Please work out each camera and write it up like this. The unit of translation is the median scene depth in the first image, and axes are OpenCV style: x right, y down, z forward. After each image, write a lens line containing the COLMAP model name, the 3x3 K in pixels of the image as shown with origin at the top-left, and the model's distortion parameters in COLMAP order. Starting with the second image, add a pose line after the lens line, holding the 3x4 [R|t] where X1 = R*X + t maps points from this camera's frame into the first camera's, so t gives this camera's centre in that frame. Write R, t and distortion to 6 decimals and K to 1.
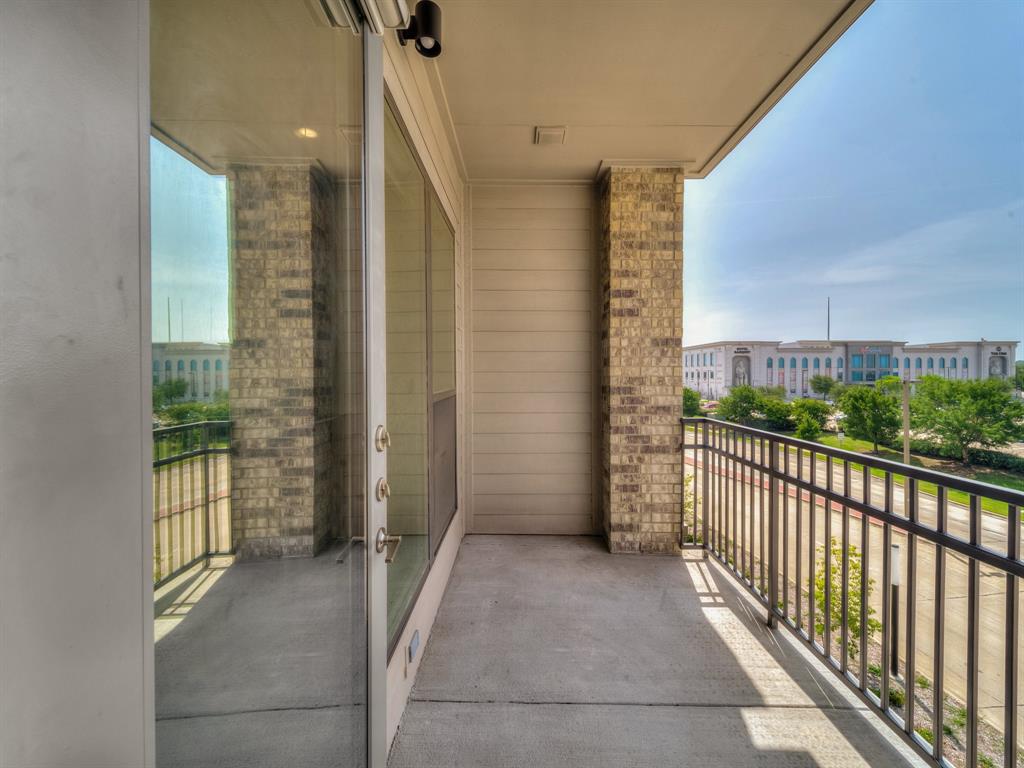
lens RADIAL K [[406.7, 0, 513.7], [0, 406.7, 385.9], [0, 0, 1]] dist [0.002288, -0.001763]
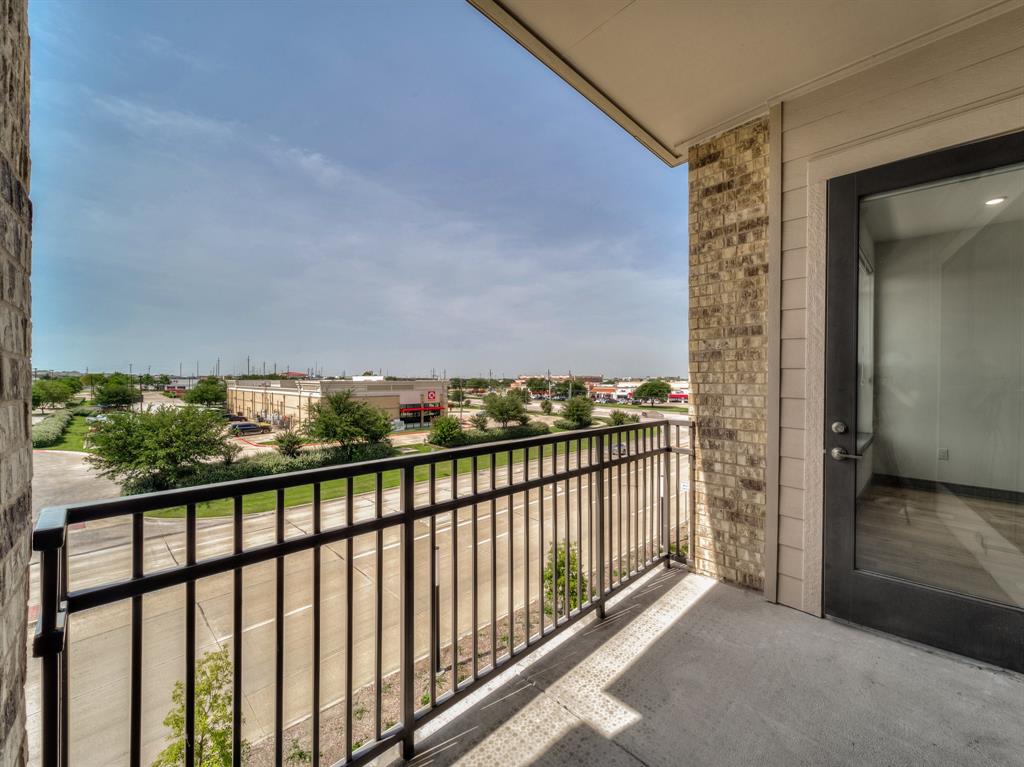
lens RADIAL K [[406.7, 0, 515.5], [0, 406.7, 378.6], [0, 0, 1]] dist [0.002288, -0.001763]
pose [[-0.709403, 0.005428, 0.704782, 0.061043], [0.011876, 0.999920, 0.004253, -0.014857], [-0.704703, 0.011387, -0.709411, 1.737491]]
